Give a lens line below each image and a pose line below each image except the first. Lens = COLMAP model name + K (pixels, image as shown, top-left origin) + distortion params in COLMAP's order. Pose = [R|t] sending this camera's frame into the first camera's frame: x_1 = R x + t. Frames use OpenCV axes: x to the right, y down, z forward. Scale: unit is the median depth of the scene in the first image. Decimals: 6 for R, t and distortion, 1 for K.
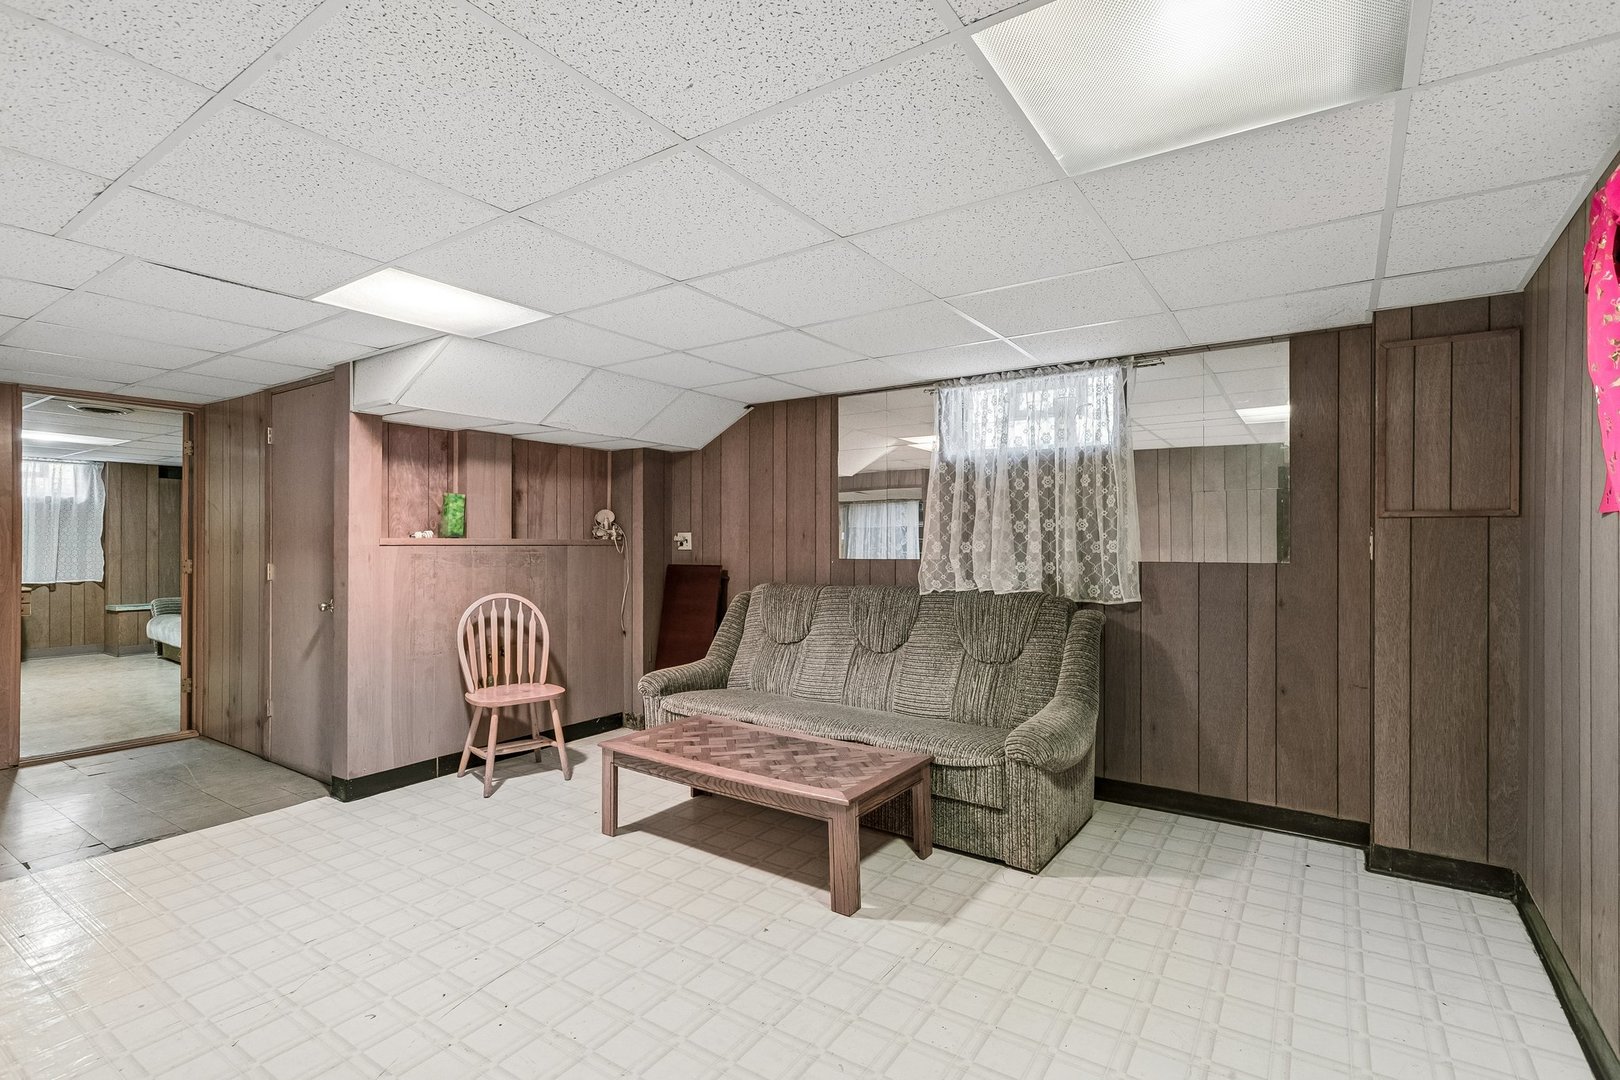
lens RADIAL K [[732.8, 0, 798.9], [0, 732.8, 543.8], [0, 0, 1]] dist [0.011422, -0.005973]
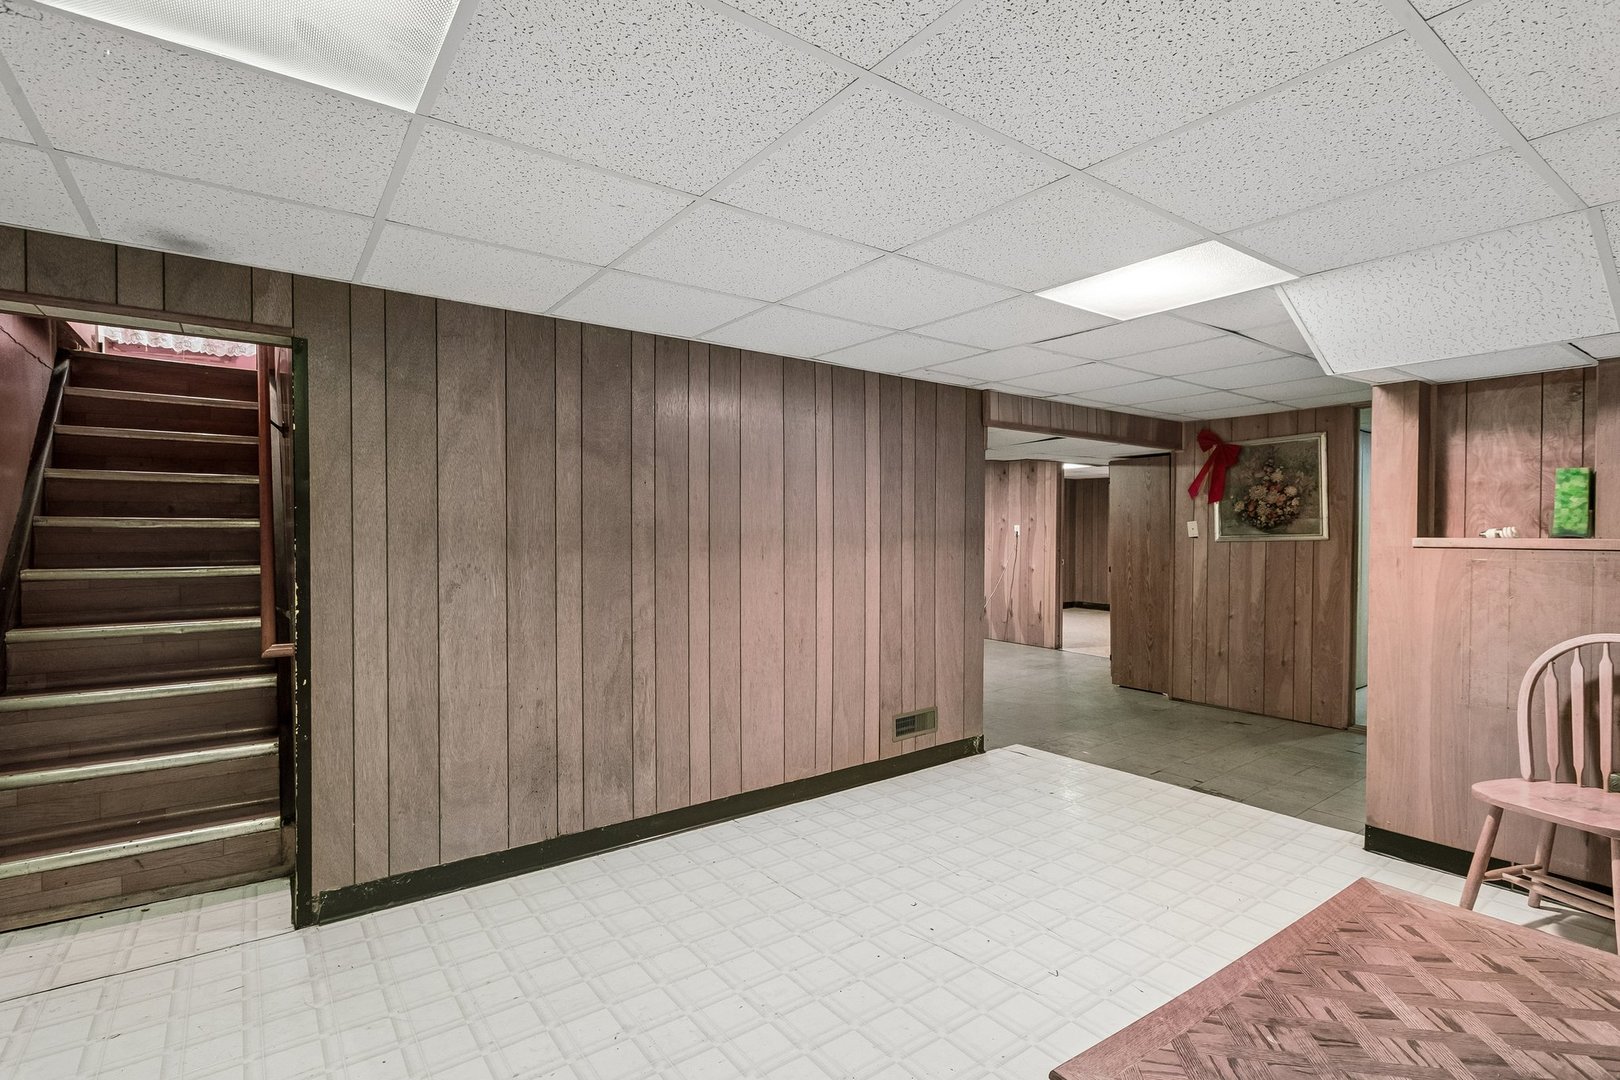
lens RADIAL K [[732.8, 0, 798.9], [0, 732.8, 543.8], [0, 0, 1]] dist [0.011422, -0.005973]
pose [[-0.295058, 0.014956, -0.955362, 0.367367], [-0.007174, 0.999815, 0.017868, -0.010195], [0.955453, 0.012126, -0.294896, 0.604782]]
